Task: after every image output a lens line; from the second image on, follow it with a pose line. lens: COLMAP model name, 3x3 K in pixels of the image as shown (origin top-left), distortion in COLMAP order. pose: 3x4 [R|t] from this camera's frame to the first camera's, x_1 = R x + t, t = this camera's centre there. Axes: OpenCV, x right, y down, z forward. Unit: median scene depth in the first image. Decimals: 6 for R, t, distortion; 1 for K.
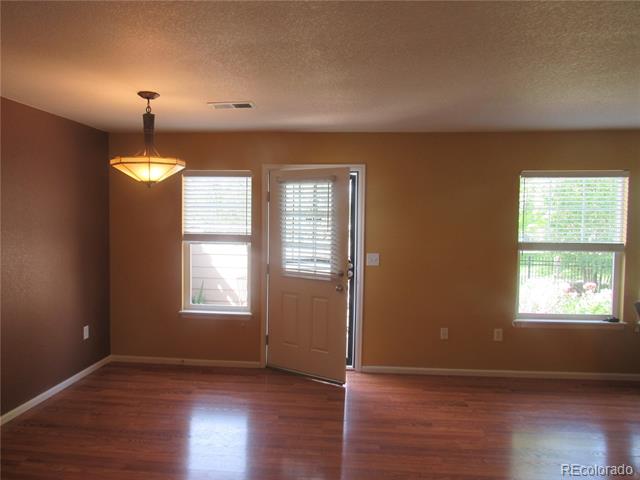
lens RADIAL K [[450.1, 0, 317.3], [0, 450.1, 241.1], [0, 0, 1]] dist [-0.038527, 0.005227]
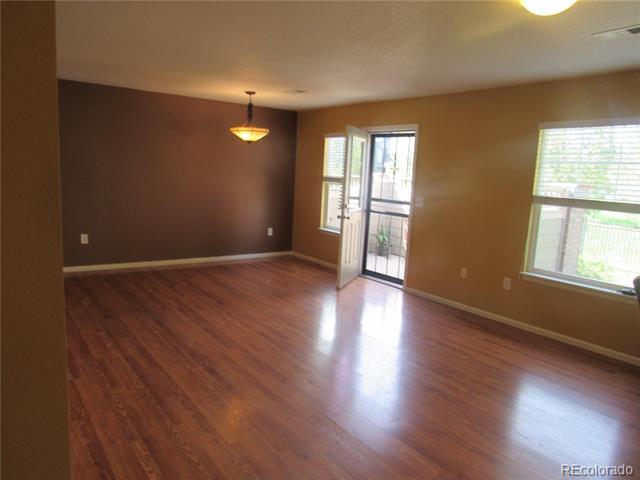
lens RADIAL K [[451.3, 0, 311.6], [0, 451.3, 236.9], [0, 0, 1]] dist [0.006844, 0.003329]
pose [[0.668751, 0.135084, -0.731112, 0.820039], [-0.080456, 0.990730, 0.109459, 0.022472], [0.739121, -0.014378, 0.673419, -0.044401]]
